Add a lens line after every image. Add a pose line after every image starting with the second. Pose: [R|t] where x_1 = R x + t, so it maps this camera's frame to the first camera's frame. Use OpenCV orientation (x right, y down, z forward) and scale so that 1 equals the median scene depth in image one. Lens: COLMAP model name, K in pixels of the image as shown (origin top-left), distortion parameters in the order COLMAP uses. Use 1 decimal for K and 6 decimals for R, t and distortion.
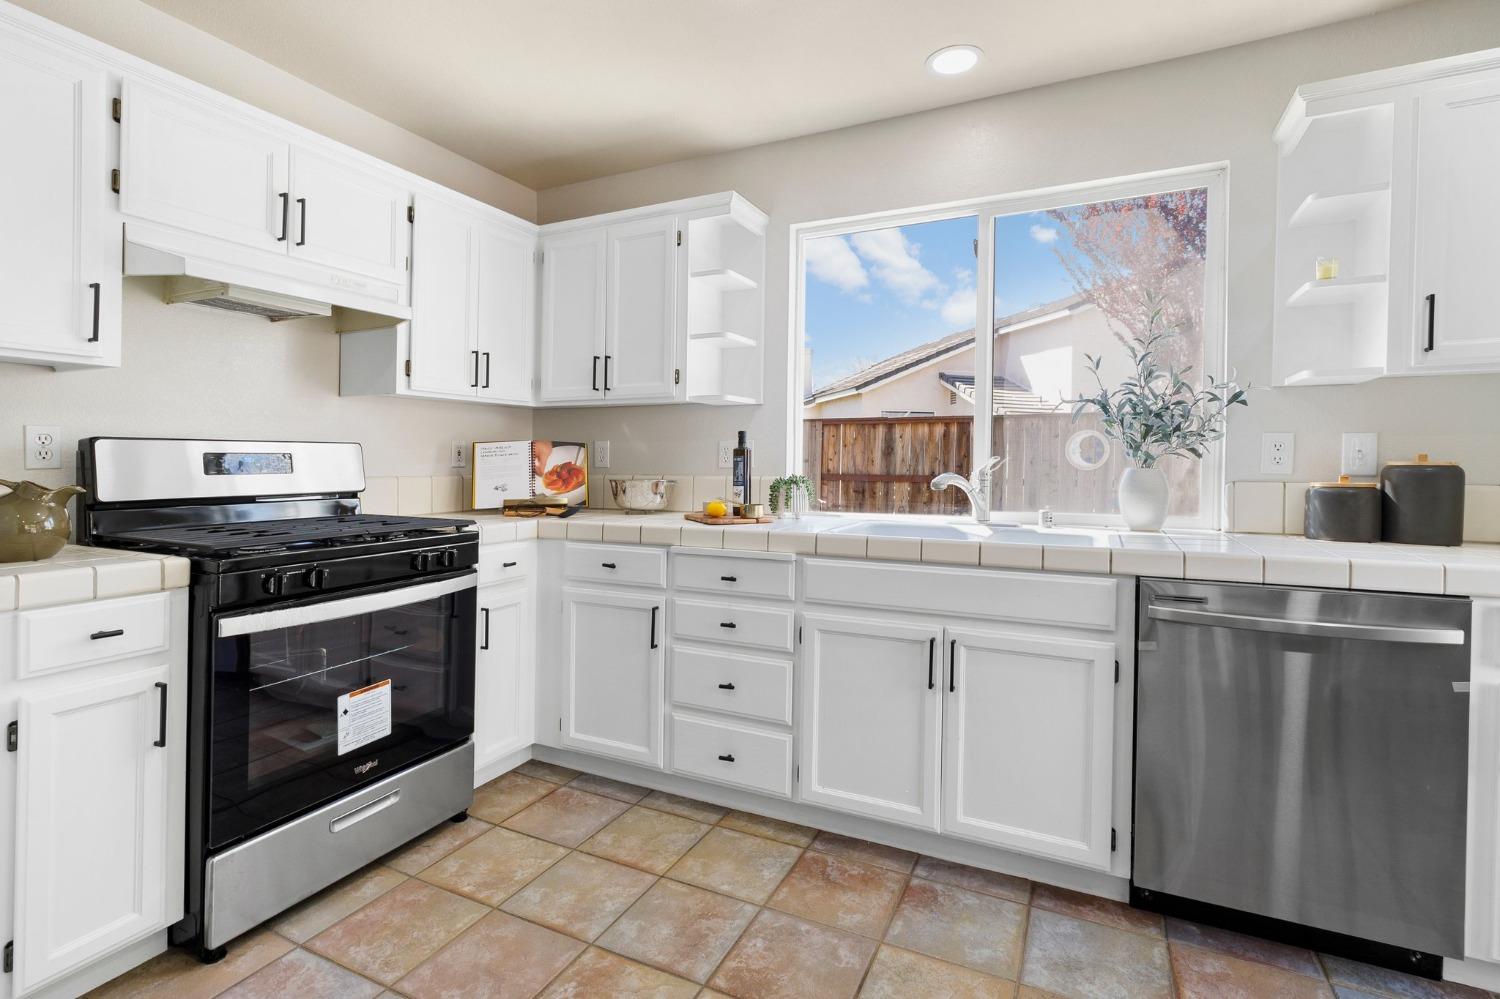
lens RADIAL K [[708.9, 0, 752.7], [0, 708.9, 464.5], [0, 0, 1]] dist [0.002023, -0.000313]
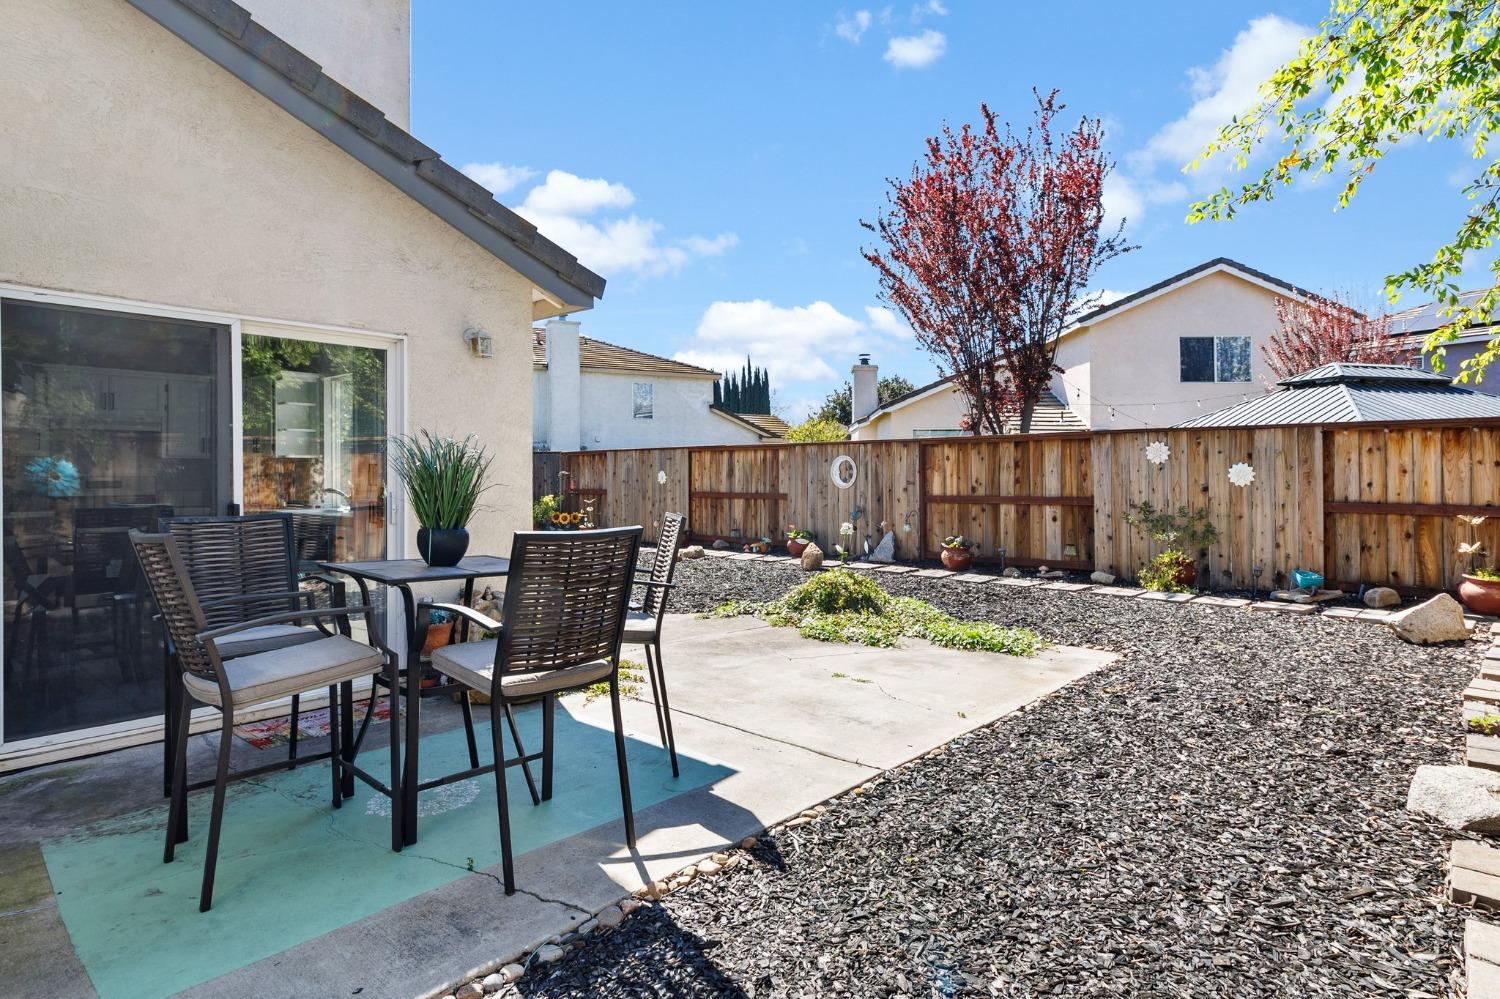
lens RADIAL K [[815.8, 0, 753.1], [0, 815.8, 487.1], [0, 0, 1]] dist [-0.045122, -0.000155]
pose [[0.965029, 0.001115, -0.262142, 2.644321], [0.000040, 0.999990, 0.004401, -0.004235], [0.262144, -0.004257, 0.965019, -1.450230]]
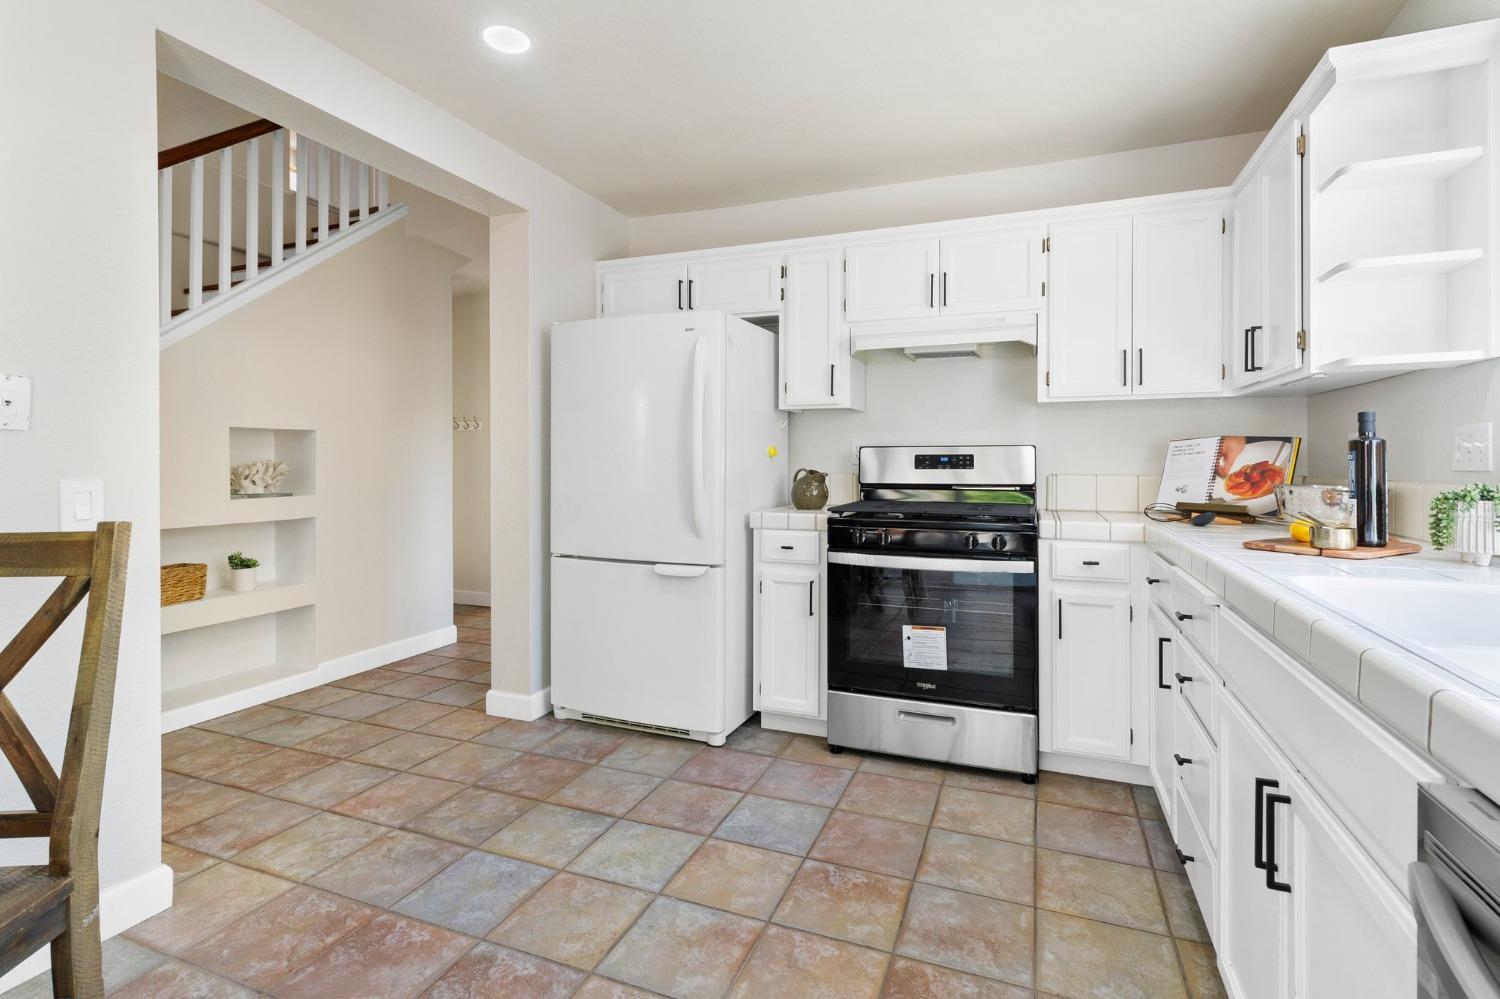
lens RADIAL K [[713.3, 0, 757.0], [0, 713.3, 459.2], [0, 0, 1]] dist [0.002900, 0.000363]
pose [[0.077157, -0.002776, -0.997015, 0.694763], [-0.006382, 0.999974, -0.003278, 0.000646], [0.996999, 0.006616, 0.077138, 0.502813]]
